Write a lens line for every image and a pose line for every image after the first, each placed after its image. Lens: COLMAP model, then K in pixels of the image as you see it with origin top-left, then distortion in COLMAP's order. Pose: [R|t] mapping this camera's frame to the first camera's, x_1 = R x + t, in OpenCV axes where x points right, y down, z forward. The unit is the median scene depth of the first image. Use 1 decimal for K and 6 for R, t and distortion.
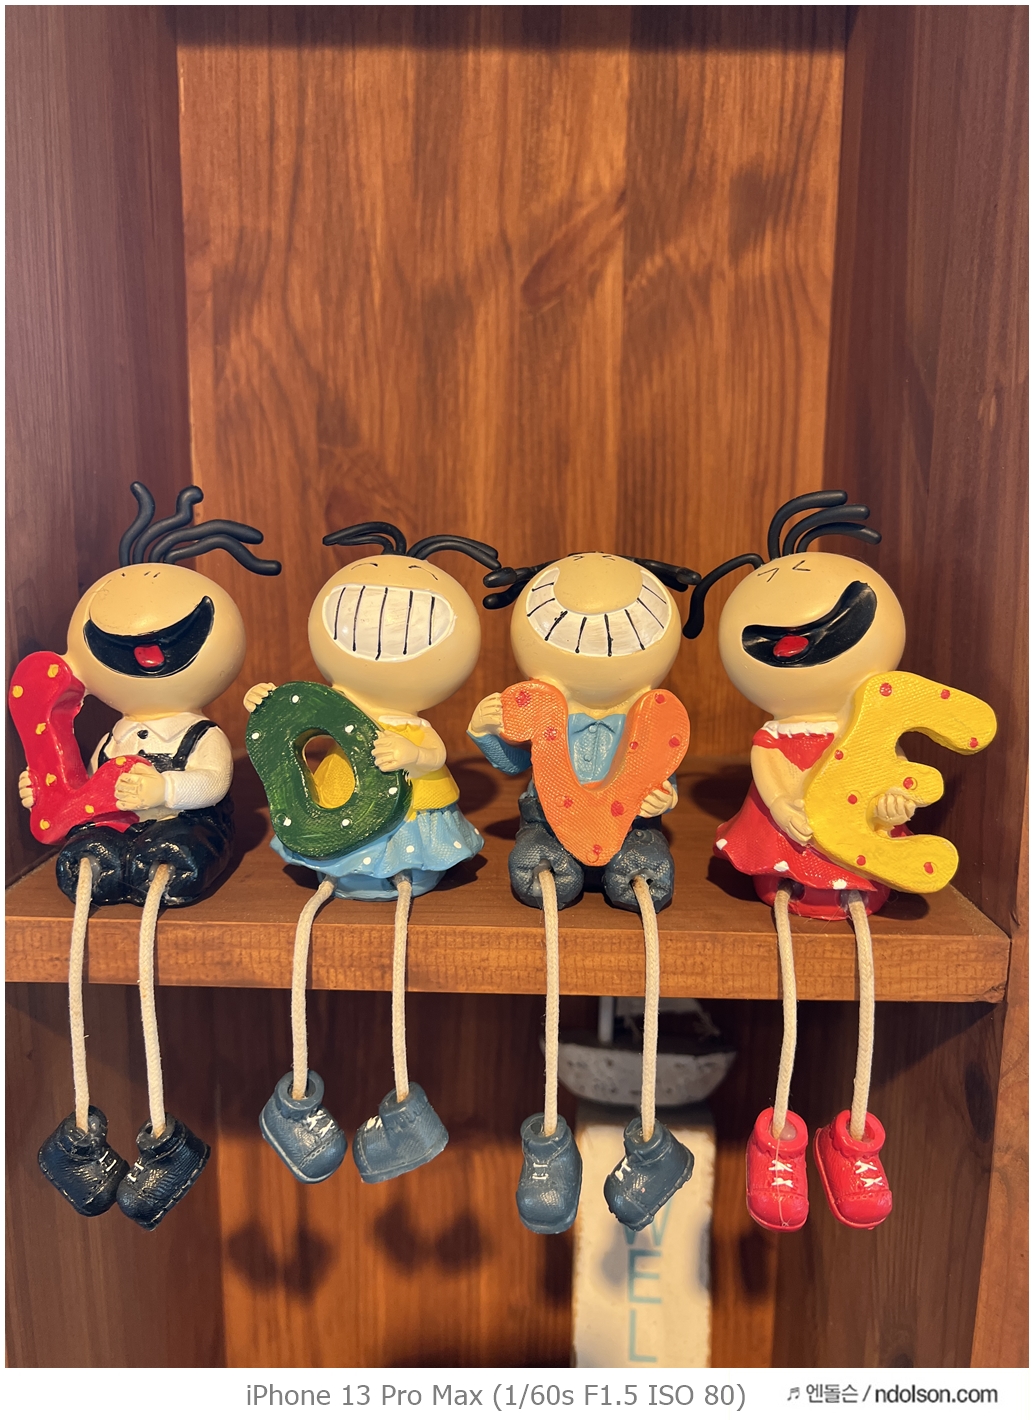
lens RADIAL K [[1107.2, 0, 506.2], [0, 1107.2, 708.0], [0, 0, 1]] dist [-0.011500, 0.029331]
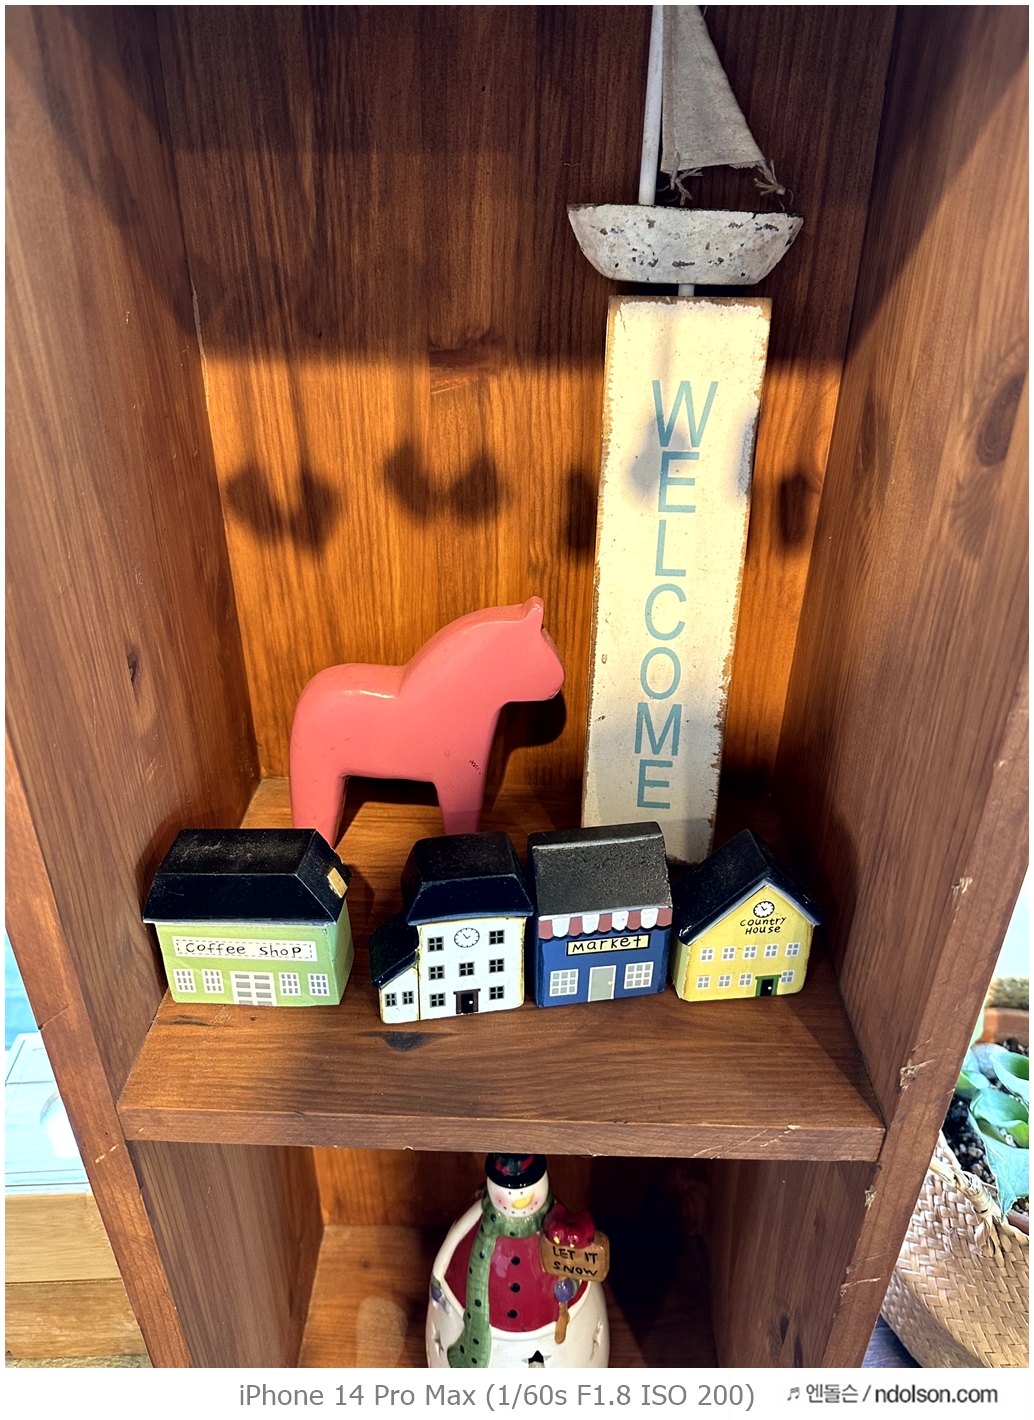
lens RADIAL K [[1030.9, 0, 519.8], [0, 1030.9, 709.9], [0, 0, 1]] dist [0.020849, -0.057558]
pose [[0.999934, 0.004878, -0.010441, 0.006820], [-0.000854, 0.934884, 0.354952, 0.550721], [0.011492, -0.354920, 0.934826, 0.200926]]
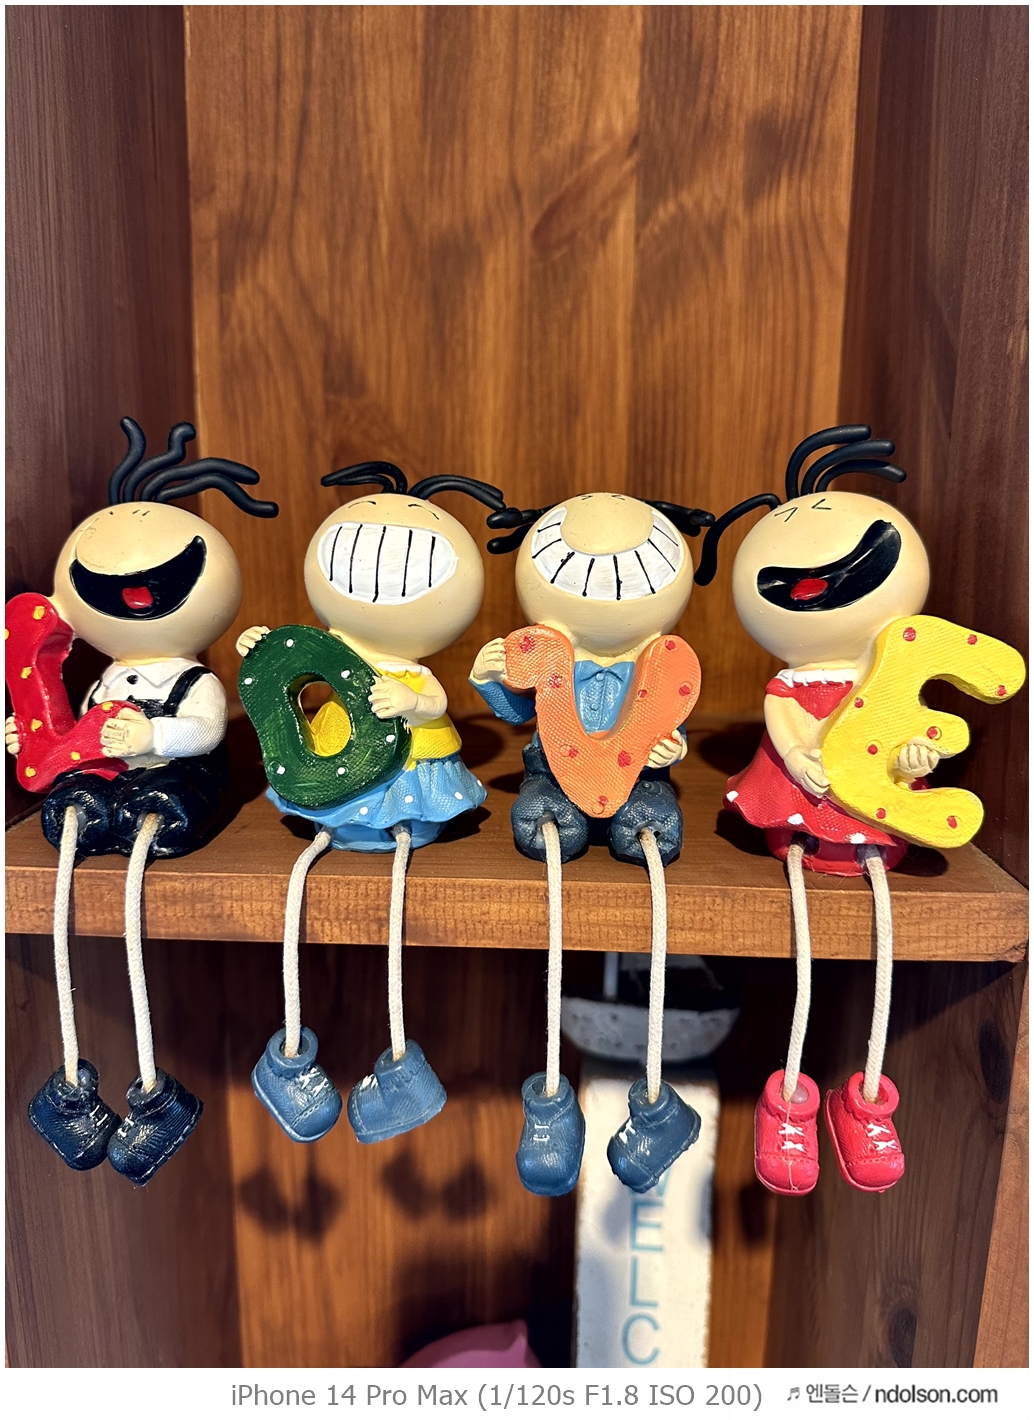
lens RADIAL K [[1030.9, 0, 511.8], [0, 1030.9, 717.1], [0, 0, 1]] dist [0.020849, -0.057558]
pose [[0.999946, 0.005901, -0.008562, 0.009548], [-0.005602, 0.999388, 0.034535, 0.022971], [0.008760, -0.034485, 0.999367, 0.099451]]
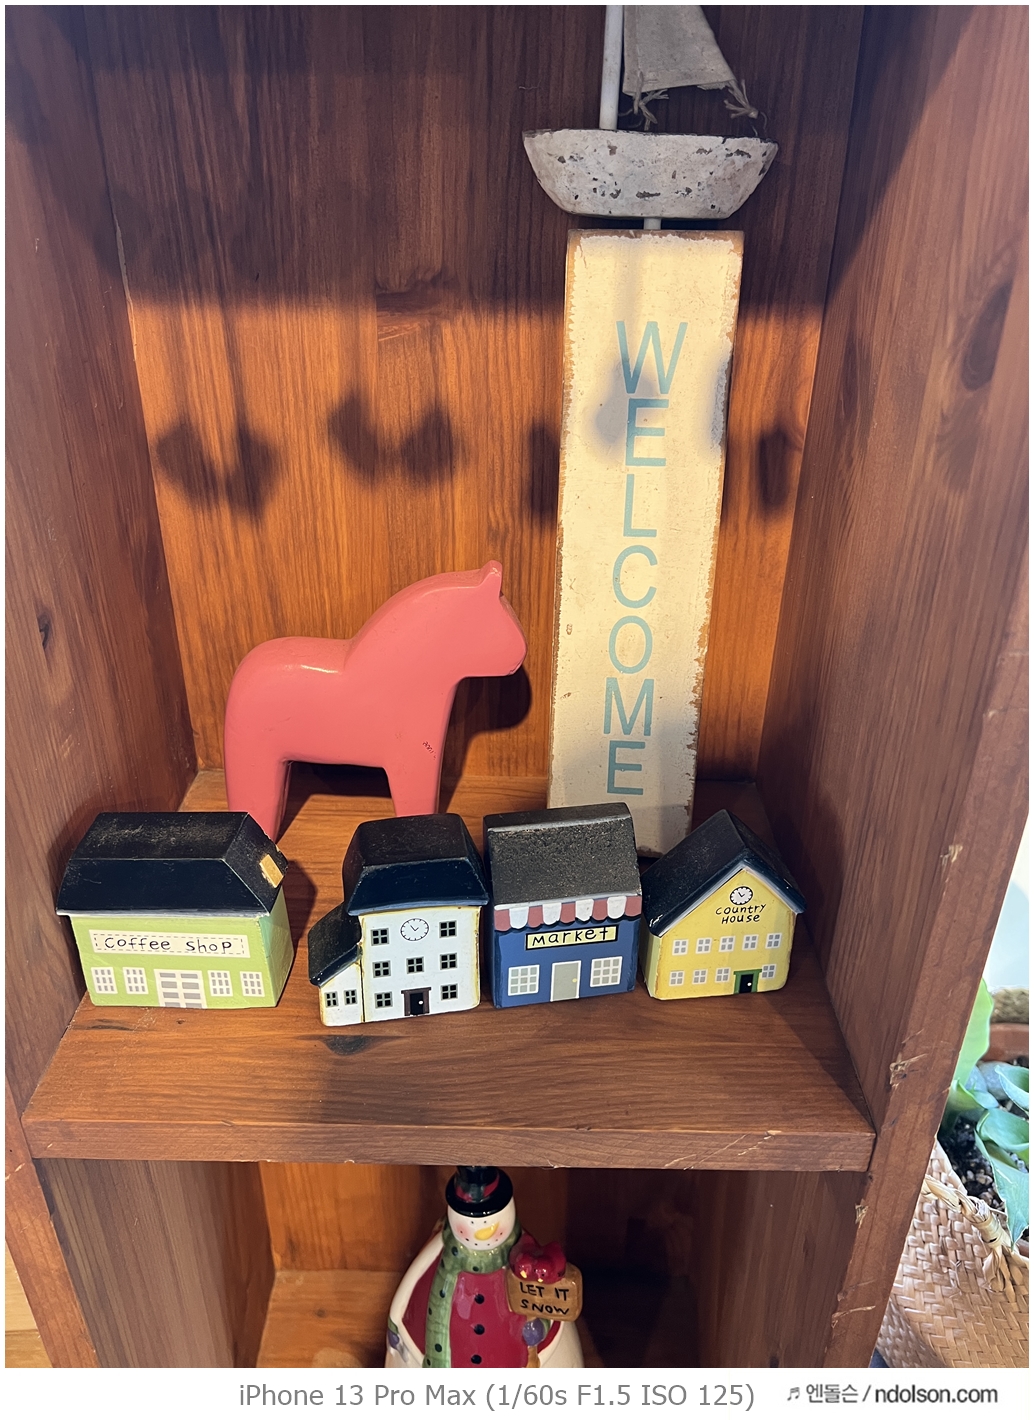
lens RADIAL K [[1107.2, 0, 516.6], [0, 1107.2, 704.6], [0, 0, 1]] dist [-0.011500, 0.029331]
pose [[0.999989, 0.000092, 0.004633, 0.033367], [-0.001651, 0.941285, 0.337608, 0.603395], [-0.004330, -0.337612, 0.941275, 0.209321]]
